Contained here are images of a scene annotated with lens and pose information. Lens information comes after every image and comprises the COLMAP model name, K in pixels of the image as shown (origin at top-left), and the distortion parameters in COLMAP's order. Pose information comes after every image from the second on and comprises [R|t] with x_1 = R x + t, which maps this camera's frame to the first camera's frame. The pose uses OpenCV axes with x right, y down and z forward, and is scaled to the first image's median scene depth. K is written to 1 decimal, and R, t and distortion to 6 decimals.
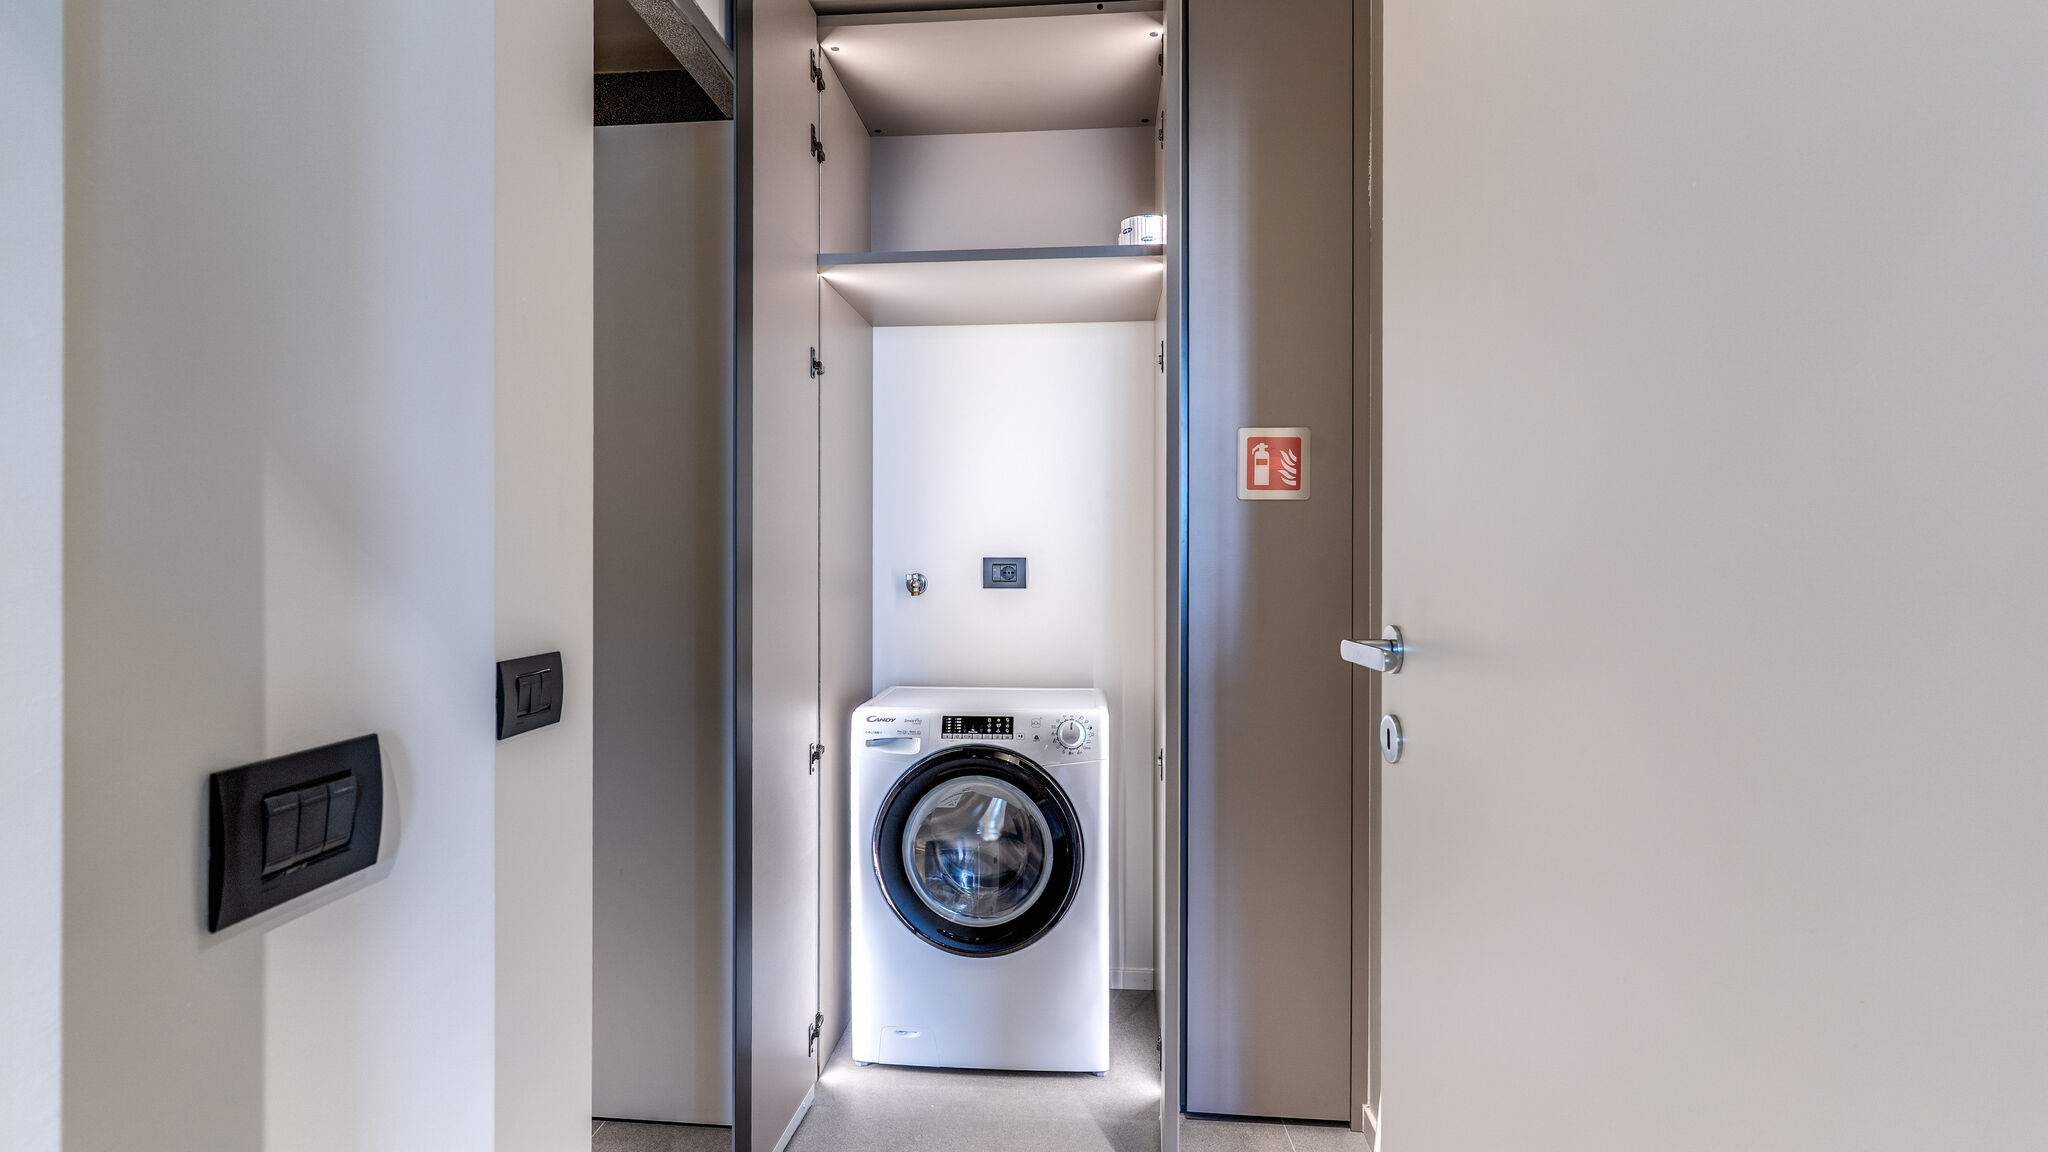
lens RADIAL K [[991.4, 0, 1019.5], [0, 991.4, 544.2], [0, 0, 1]] dist [0.003517, 0.000454]
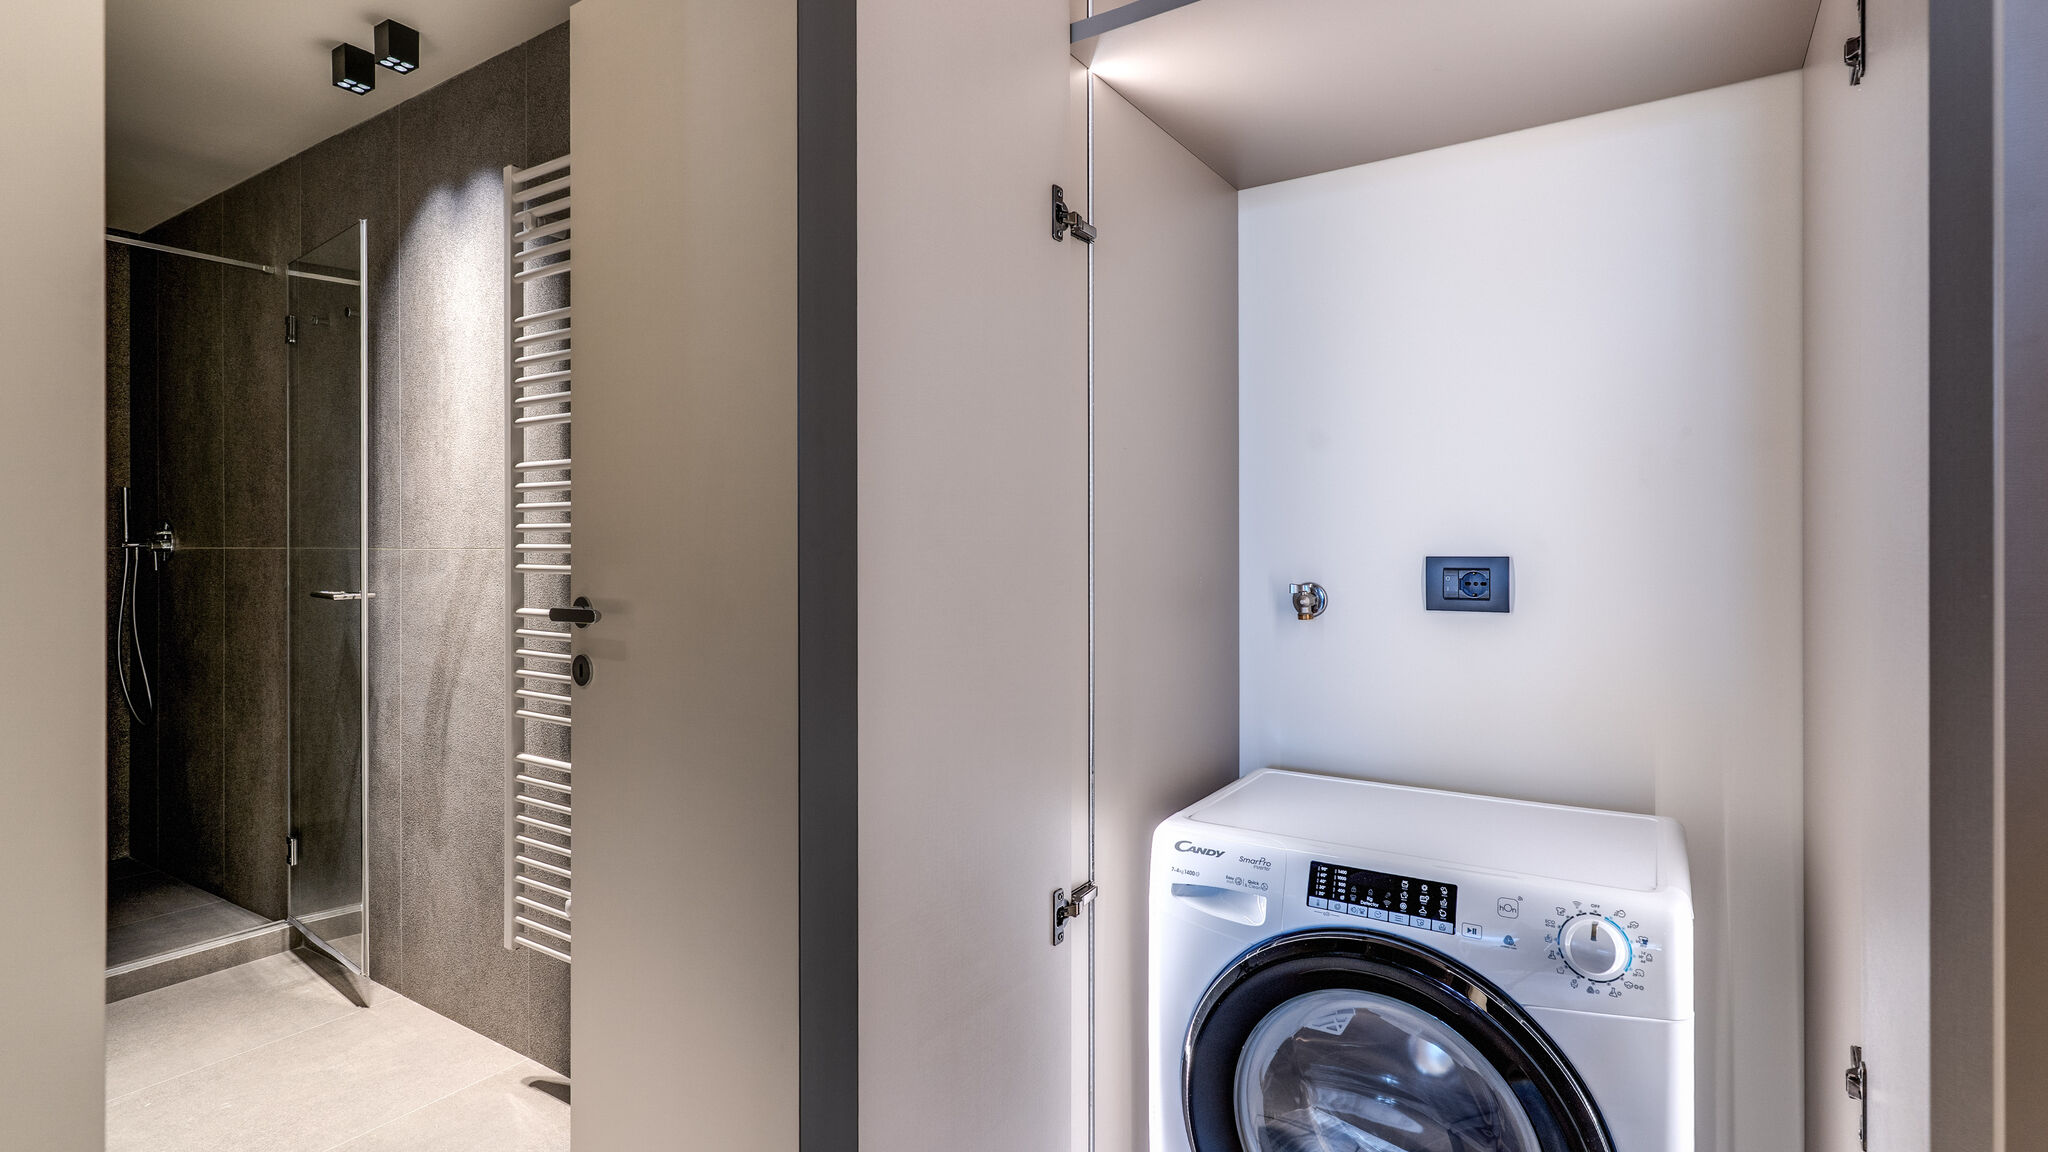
lens RADIAL K [[991.4, 0, 1019.5], [0, 991.4, 544.2], [0, 0, 1]] dist [0.003517, 0.000454]
pose [[0.875541, -0.004836, -0.483120, 0.041902], [0.007848, 0.999960, 0.004212, 0.002551], [0.483080, -0.007479, 0.875544, 0.468843]]
